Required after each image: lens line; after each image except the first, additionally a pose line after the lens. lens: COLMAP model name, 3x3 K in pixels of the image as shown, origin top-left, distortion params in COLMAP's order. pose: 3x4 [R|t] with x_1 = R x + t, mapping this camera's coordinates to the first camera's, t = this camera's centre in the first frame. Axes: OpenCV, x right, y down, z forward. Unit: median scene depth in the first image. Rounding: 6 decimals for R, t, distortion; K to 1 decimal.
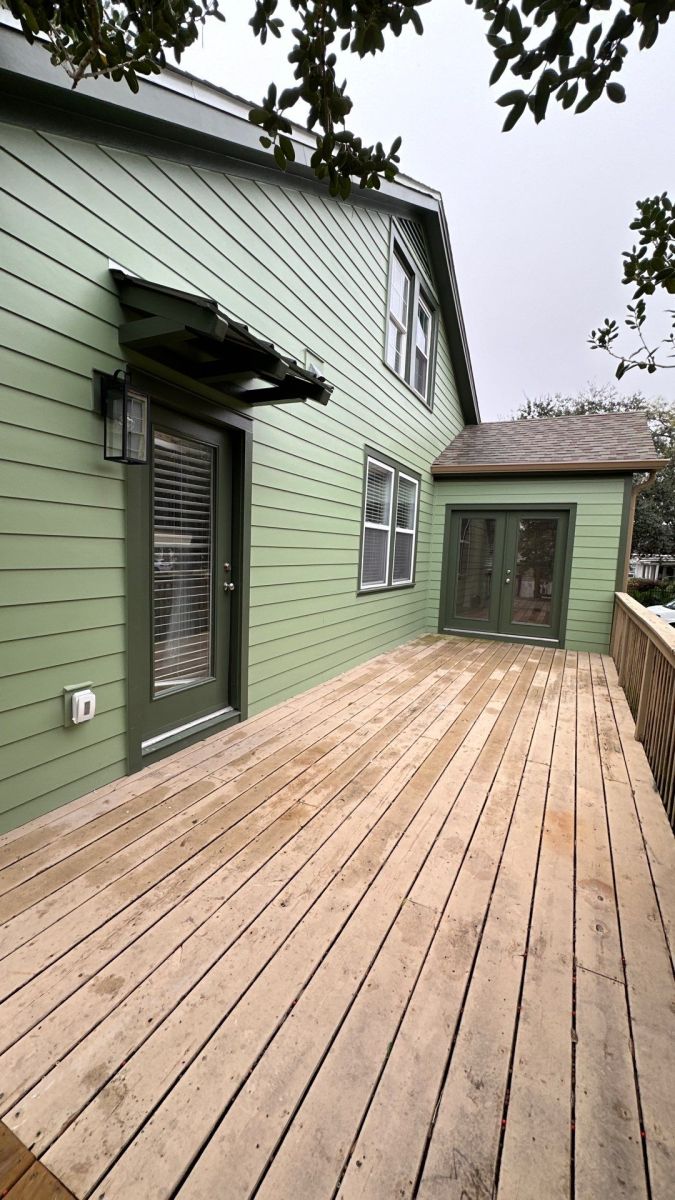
lens RADIAL K [[473.6, 0, 340.8], [0, 473.6, 603.3], [0, 0, 1]] dist [-0.003062, -0.000002]
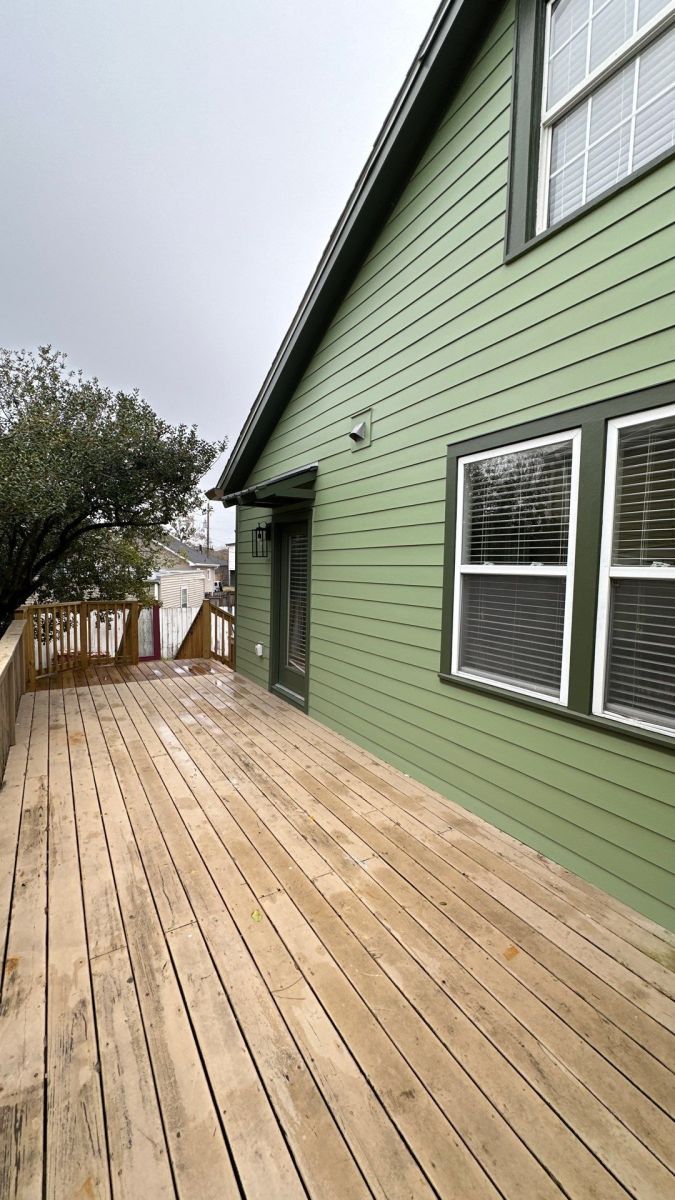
lens RADIAL K [[473.6, 0, 332.9], [0, 473.6, 602.7], [0, 0, 1]] dist [-0.003062, -0.000002]
pose [[-0.537892, 0.009193, -0.842964, 0.880065], [-0.140839, 0.984907, 0.100610, -0.221443], [0.831166, 0.172840, -0.528479, 1.620028]]
